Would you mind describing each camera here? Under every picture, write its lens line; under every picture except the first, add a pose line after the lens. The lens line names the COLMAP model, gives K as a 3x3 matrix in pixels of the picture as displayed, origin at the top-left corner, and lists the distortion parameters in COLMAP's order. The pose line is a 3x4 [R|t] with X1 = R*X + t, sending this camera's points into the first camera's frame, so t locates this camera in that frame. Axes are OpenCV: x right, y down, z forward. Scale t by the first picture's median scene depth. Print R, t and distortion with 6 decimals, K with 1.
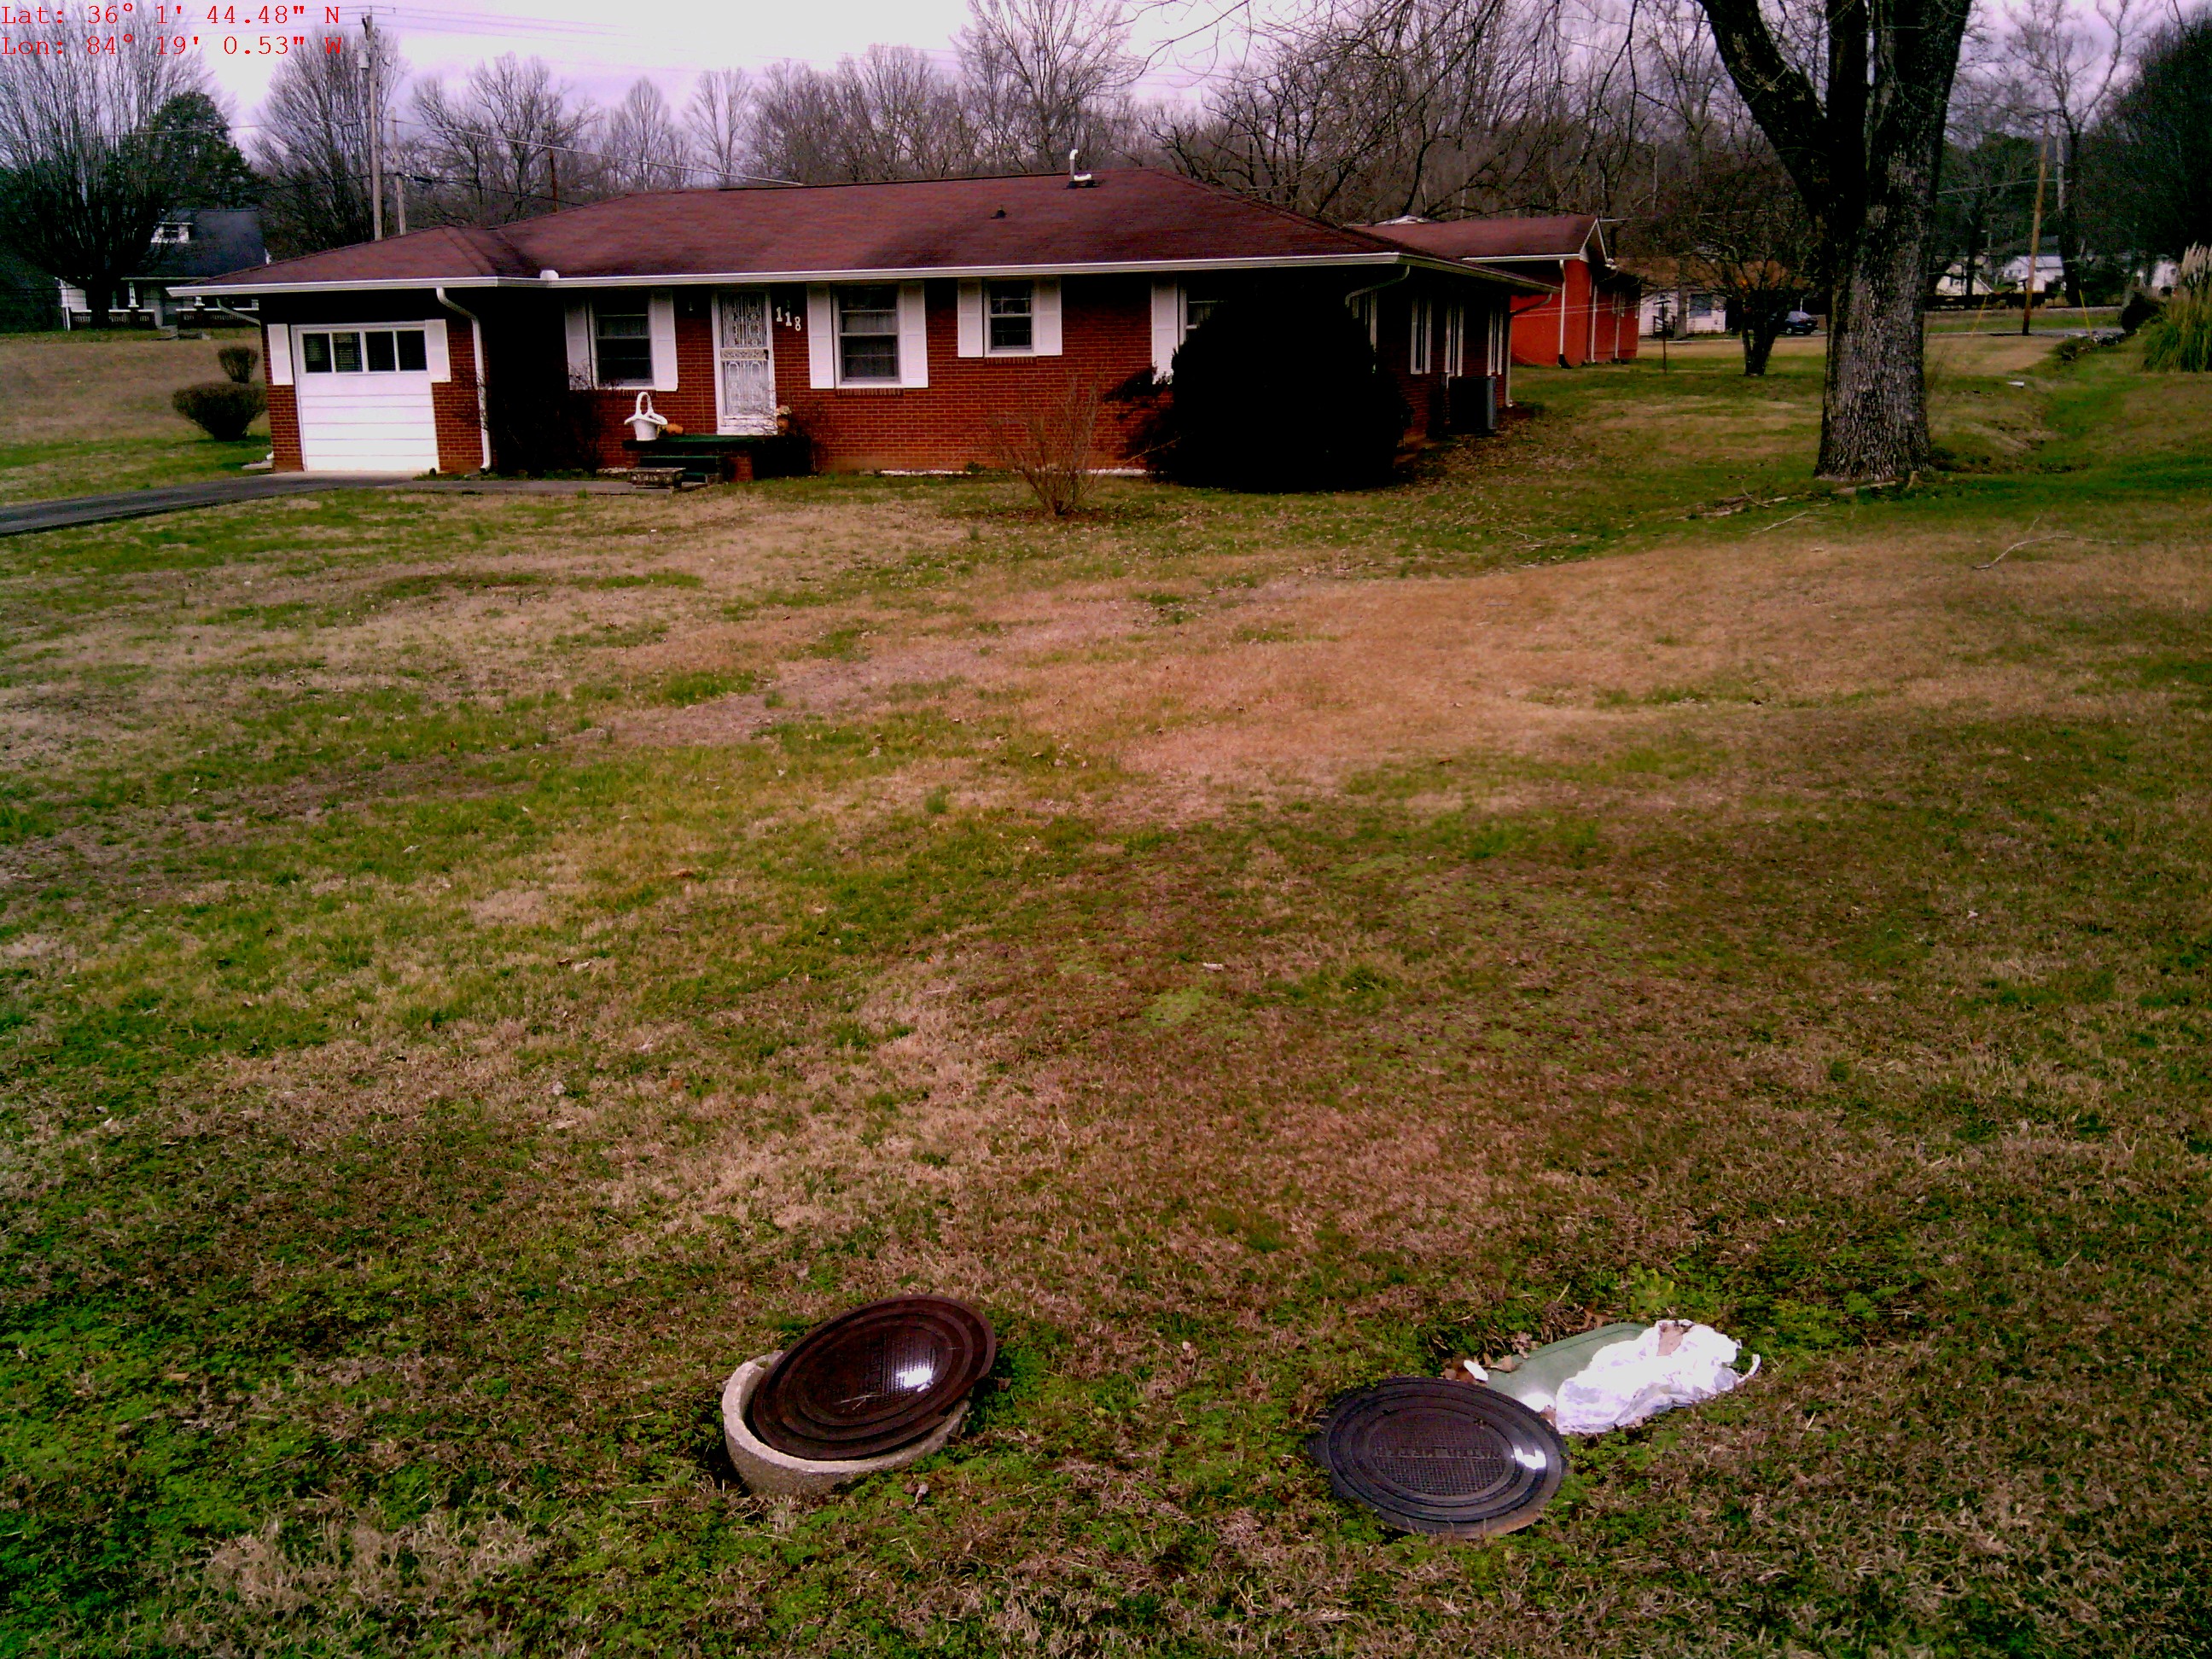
lens RADIAL K [[2004.5, 0, 1106.0], [0, 2004.5, 829.5], [0, 0, 1]] dist [0.088180, -0.223640]
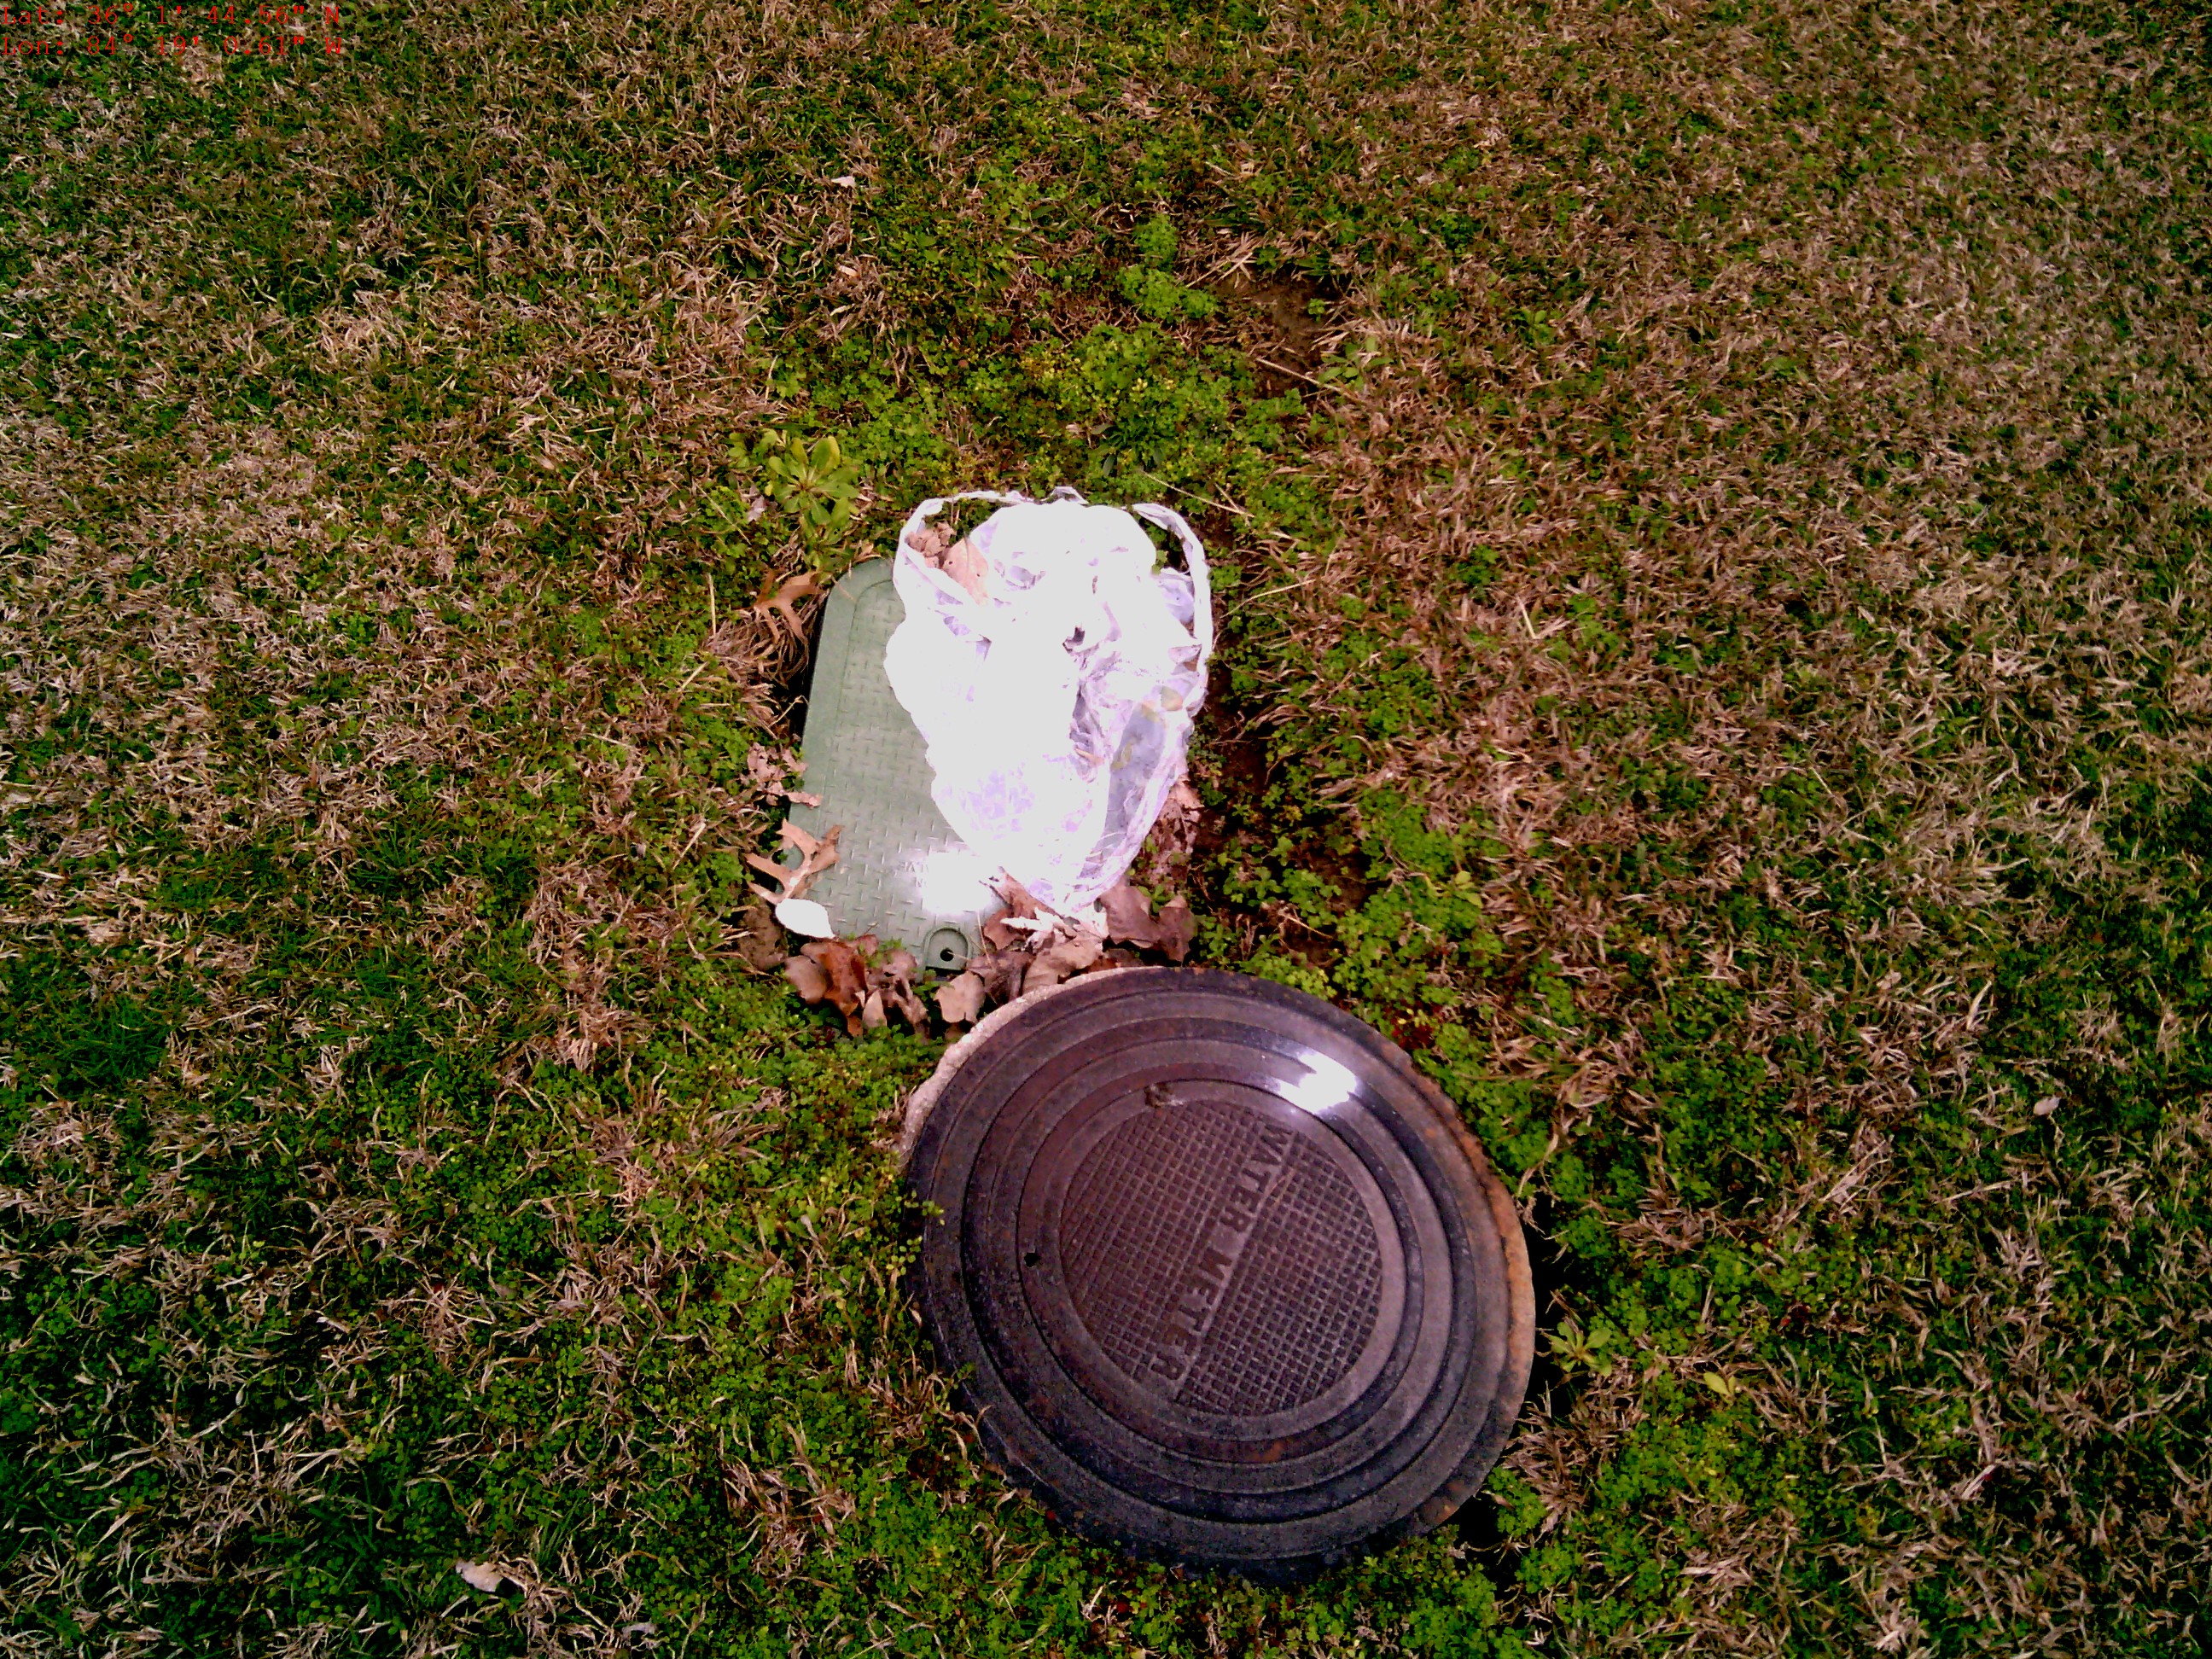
lens RADIAL K [[2004.5, 0, 1106.0], [0, 2004.5, 829.5], [0, 0, 1]] dist [0.088180, -0.223640]
pose [[0.425176, -0.697357, 0.576991, -0.018531], [0.114796, 0.673880, 0.729868, -0.041416], [-0.897801, -0.244086, 0.366572, 0.722178]]
